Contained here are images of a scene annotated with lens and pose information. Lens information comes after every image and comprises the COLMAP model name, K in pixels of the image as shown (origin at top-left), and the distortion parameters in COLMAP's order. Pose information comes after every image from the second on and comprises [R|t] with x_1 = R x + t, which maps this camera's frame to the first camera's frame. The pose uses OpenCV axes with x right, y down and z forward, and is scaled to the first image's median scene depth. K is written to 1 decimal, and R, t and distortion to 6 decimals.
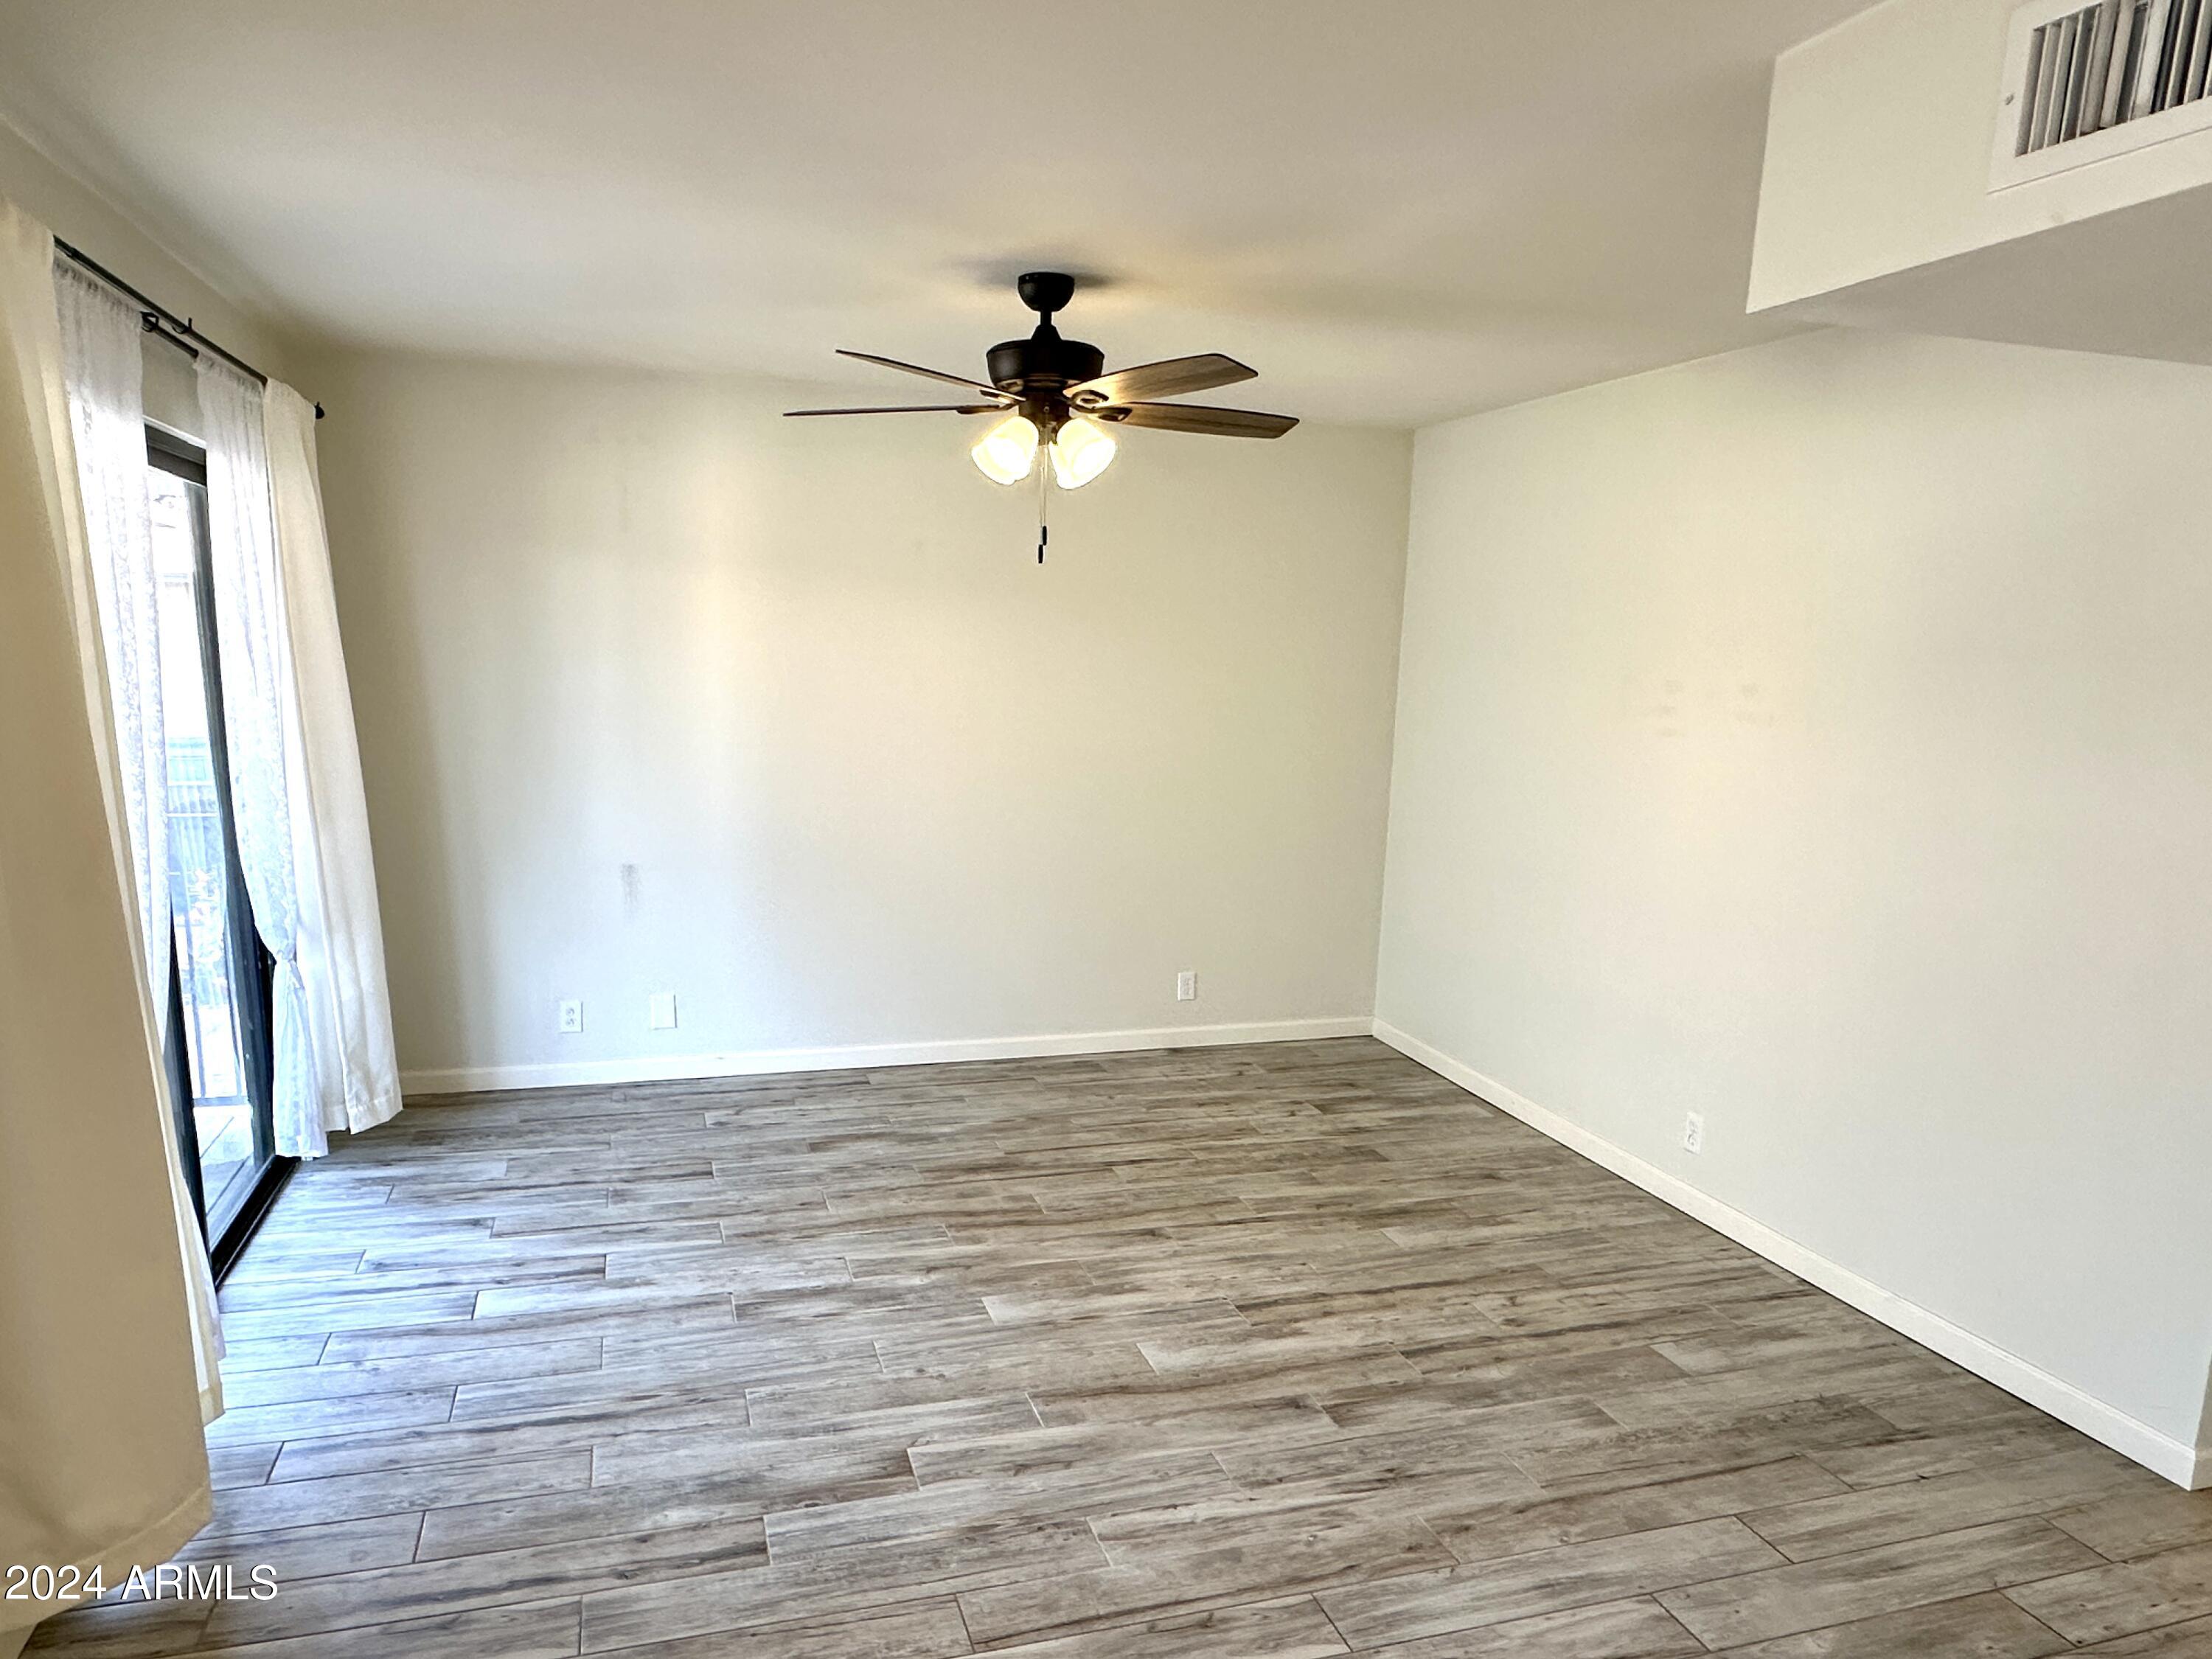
lens RADIAL K [[1403.7, 0, 1049.4], [0, 1403.7, 919.4], [0, 0, 1]] dist [-0.002545, 0.002376]
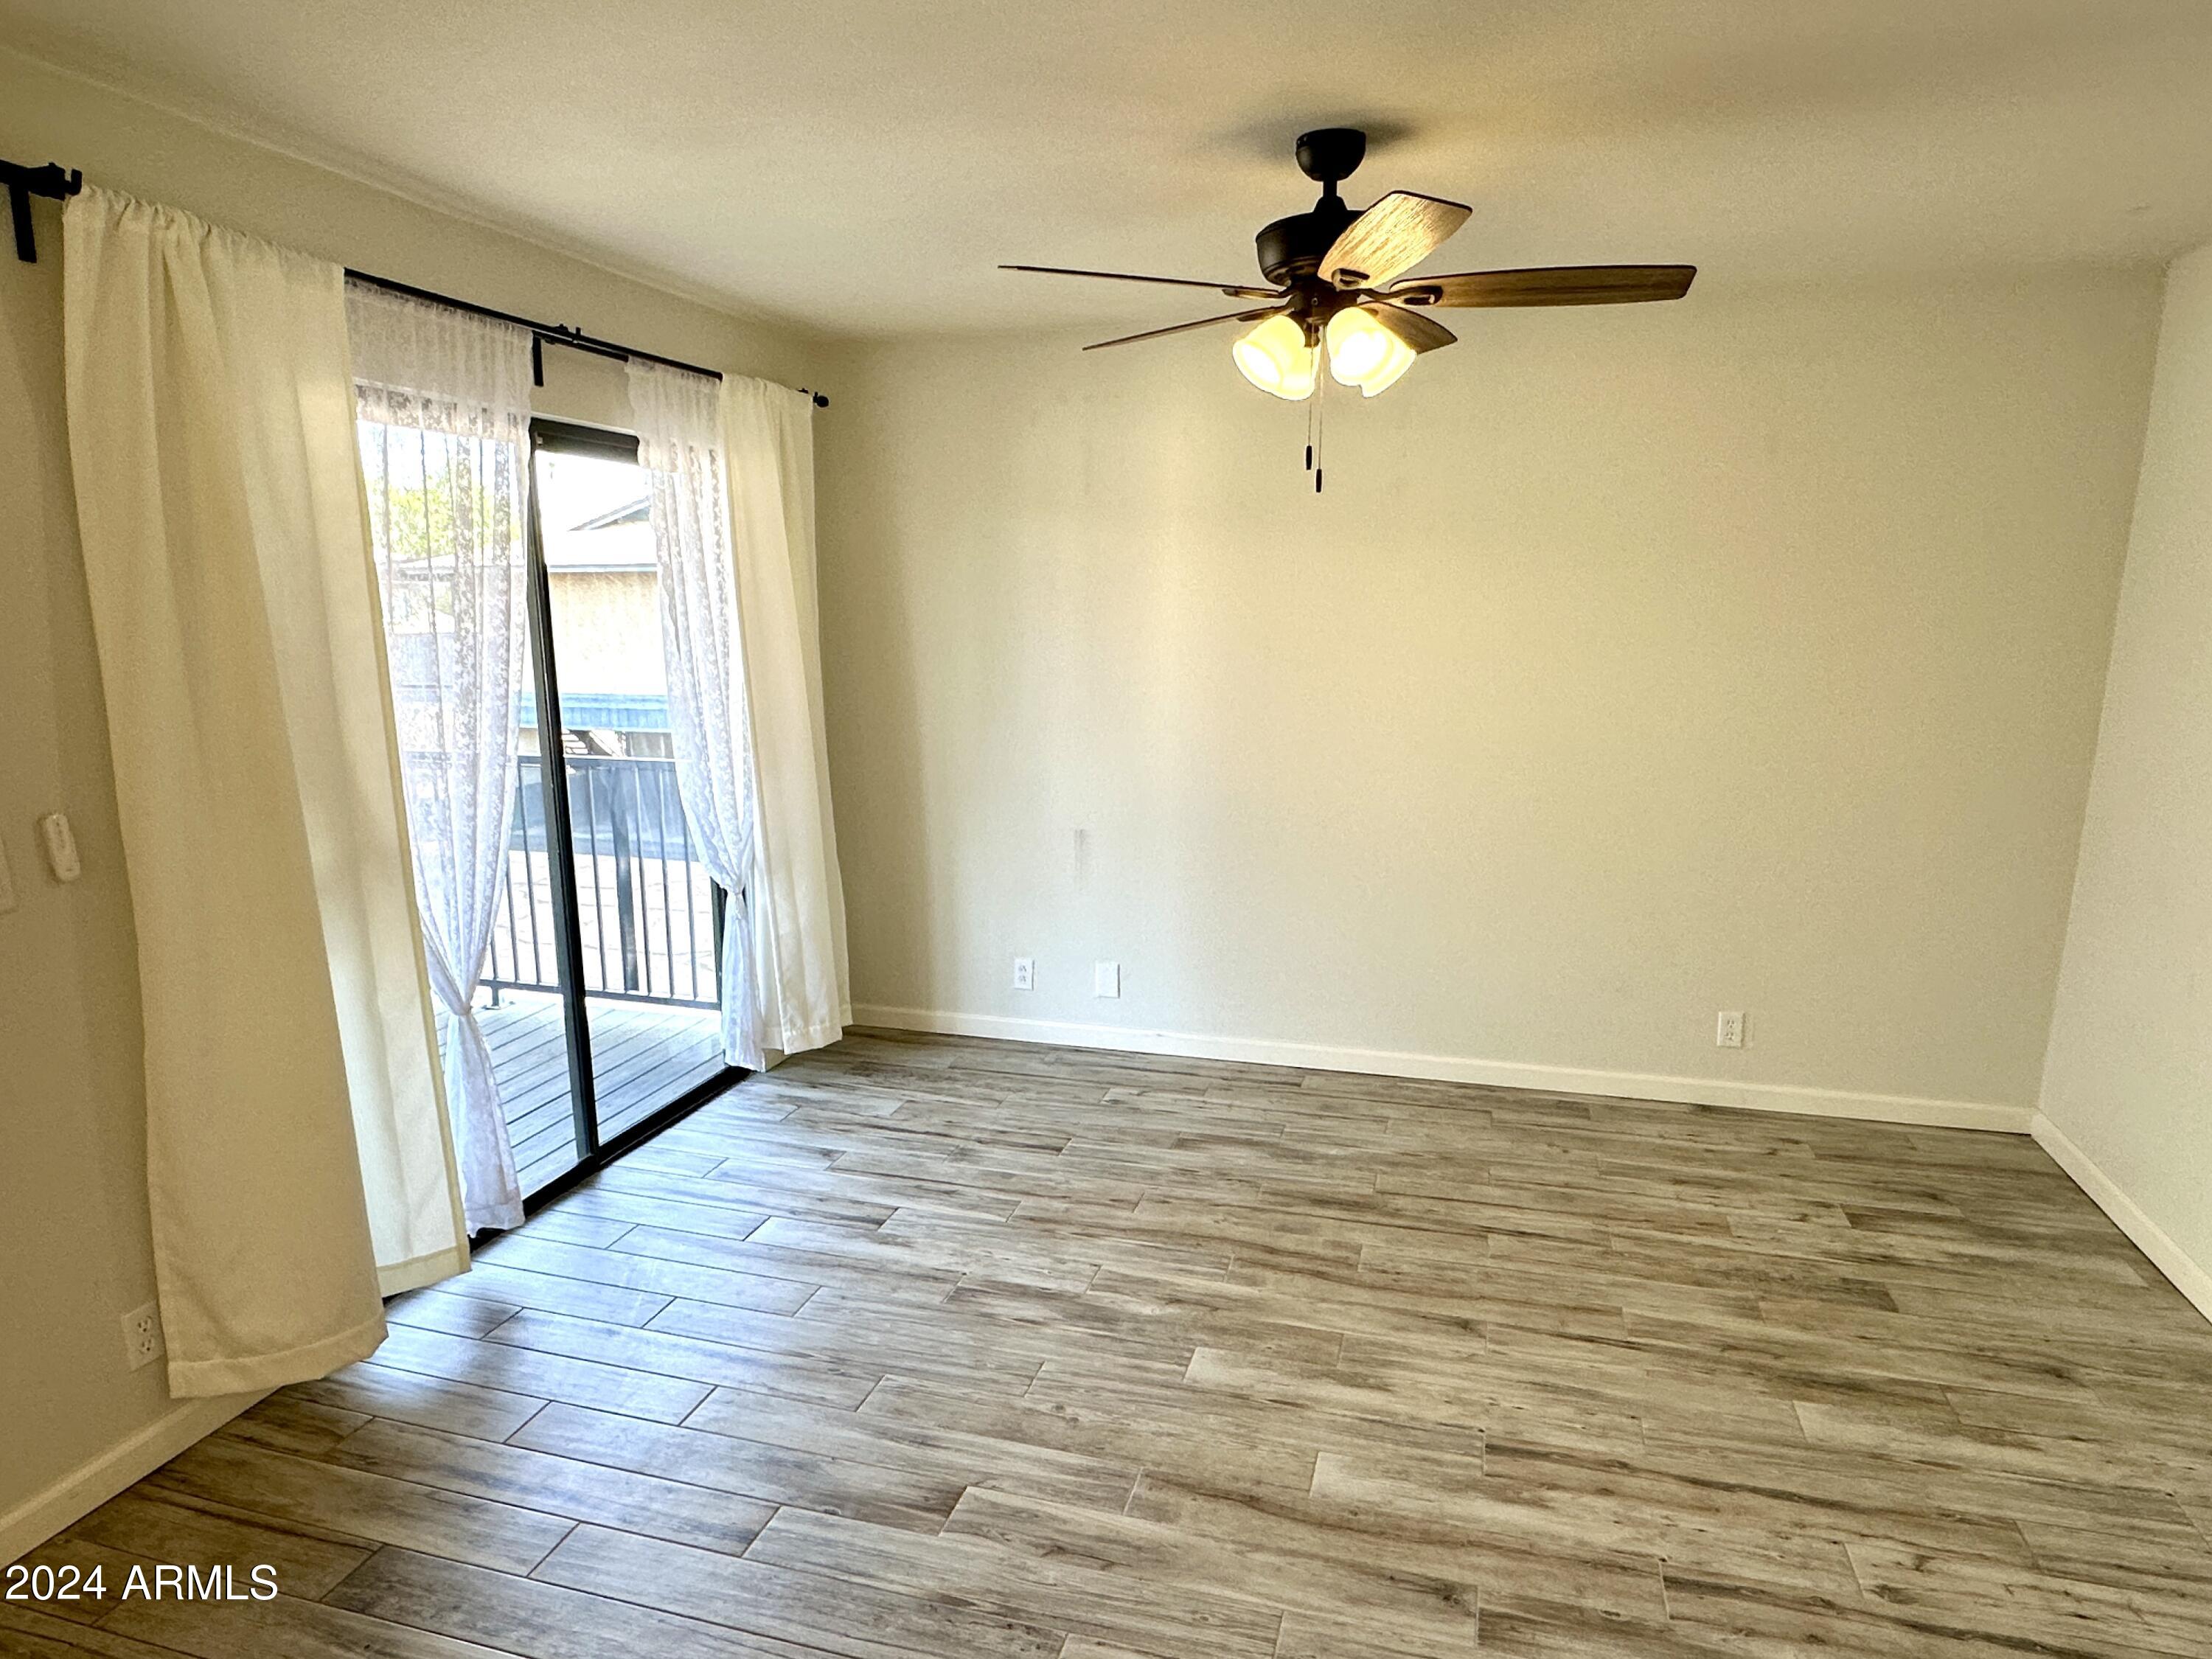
lens RADIAL K [[1403.7, 0, 1049.4], [0, 1403.7, 919.4], [0, 0, 1]] dist [-0.002545, 0.002376]
pose [[0.831768, 0.097594, -0.546478, 0.290387], [-0.086492, 0.995186, 0.046083, -0.024228], [0.548344, 0.008935, 0.836205, 0.193855]]
